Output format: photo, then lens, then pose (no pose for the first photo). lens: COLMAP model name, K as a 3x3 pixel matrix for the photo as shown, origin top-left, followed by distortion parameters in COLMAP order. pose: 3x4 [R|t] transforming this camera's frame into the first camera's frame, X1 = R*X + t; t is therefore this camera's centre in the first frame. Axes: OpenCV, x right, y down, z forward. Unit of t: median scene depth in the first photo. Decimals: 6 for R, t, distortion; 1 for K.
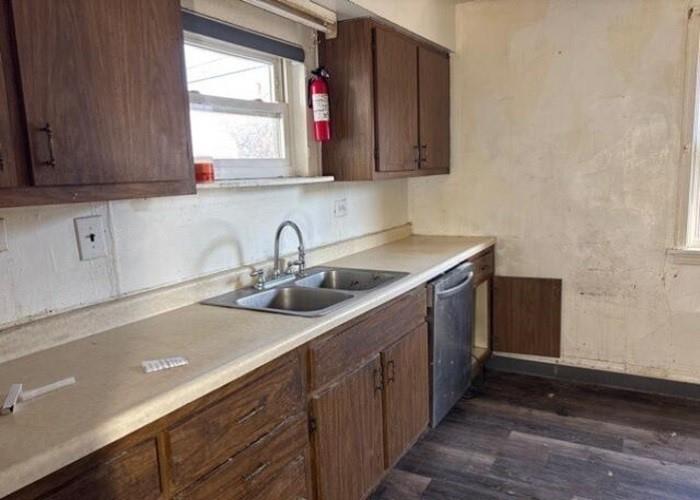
lens RADIAL K [[553.5, 0, 350.0], [0, 553.5, 250.0], [0, 0, 1]] dist [0.005016, 0.001074]
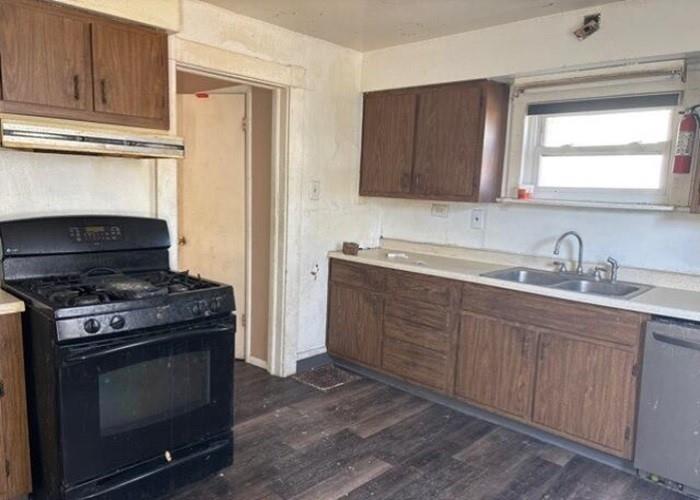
lens RADIAL K [[525.3, 0, 350.0], [0, 525.3, 250.0], [0, 0, 1]] dist [-0.002642, -0.001511]
pose [[-0.259544, 0.130192, -0.956915, 1.261305], [-0.172011, 0.968795, 0.178463, -0.141065], [0.950289, 0.210919, -0.229050, 0.743282]]
